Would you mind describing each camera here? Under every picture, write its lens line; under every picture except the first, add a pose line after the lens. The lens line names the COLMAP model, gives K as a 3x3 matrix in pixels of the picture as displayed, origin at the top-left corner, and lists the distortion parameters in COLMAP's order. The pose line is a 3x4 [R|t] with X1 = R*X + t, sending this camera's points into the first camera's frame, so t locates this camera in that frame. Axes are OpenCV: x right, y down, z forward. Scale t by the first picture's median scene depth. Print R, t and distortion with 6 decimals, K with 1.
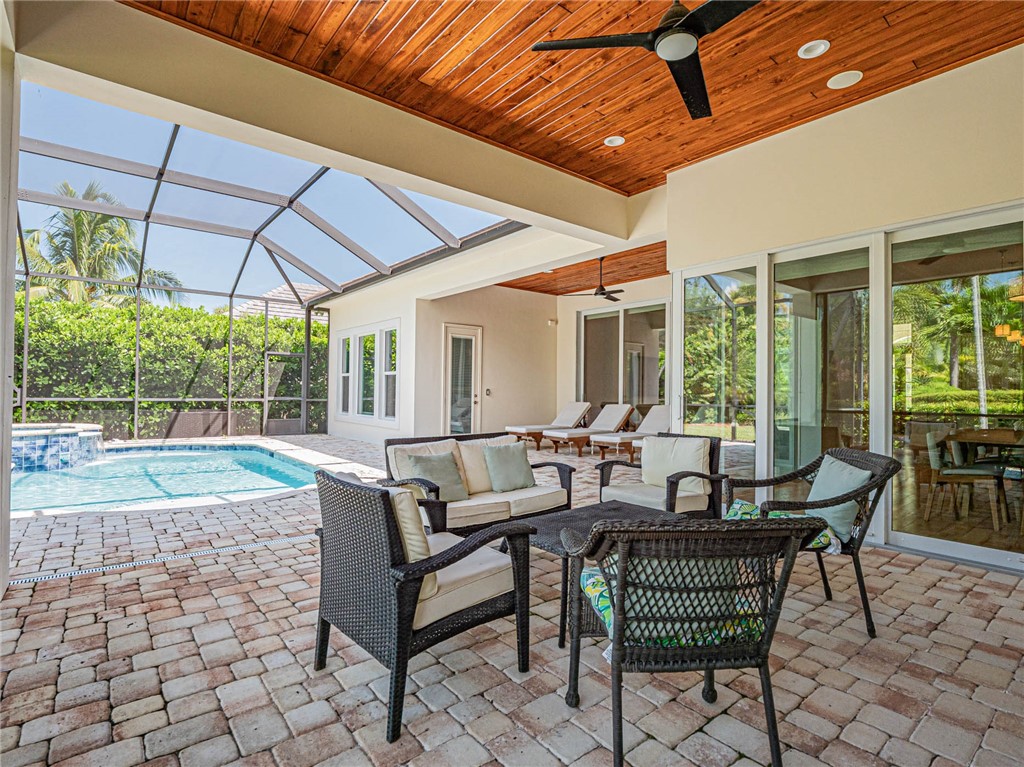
lens RADIAL K [[511.3, 0, 504.5], [0, 511.3, 383.4], [0, 0, 1]] dist [-0.010787, -0.000826]
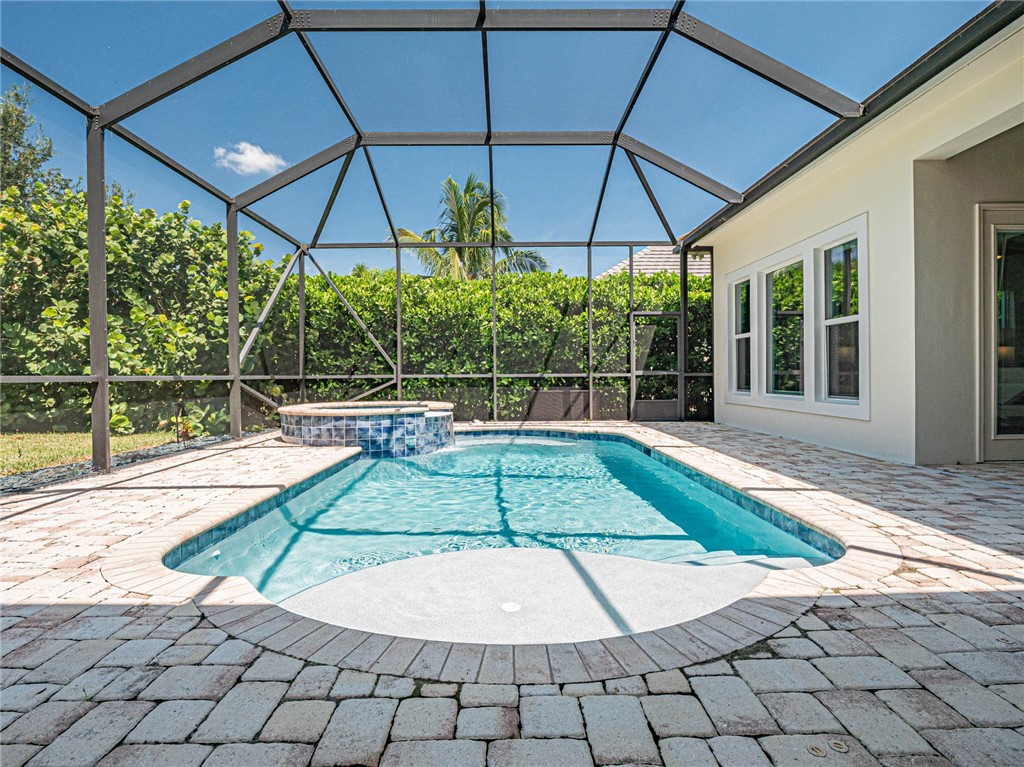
lens RADIAL K [[511.3, 0, 507.2], [0, 511.3, 381.0], [0, 0, 1]] dist [-0.010787, -0.000826]
pose [[0.787588, -0.011917, -0.616087, -0.157021], [0.028766, 0.999434, 0.017442, 0.024876], [0.615531, -0.031459, 0.787485, 0.303032]]
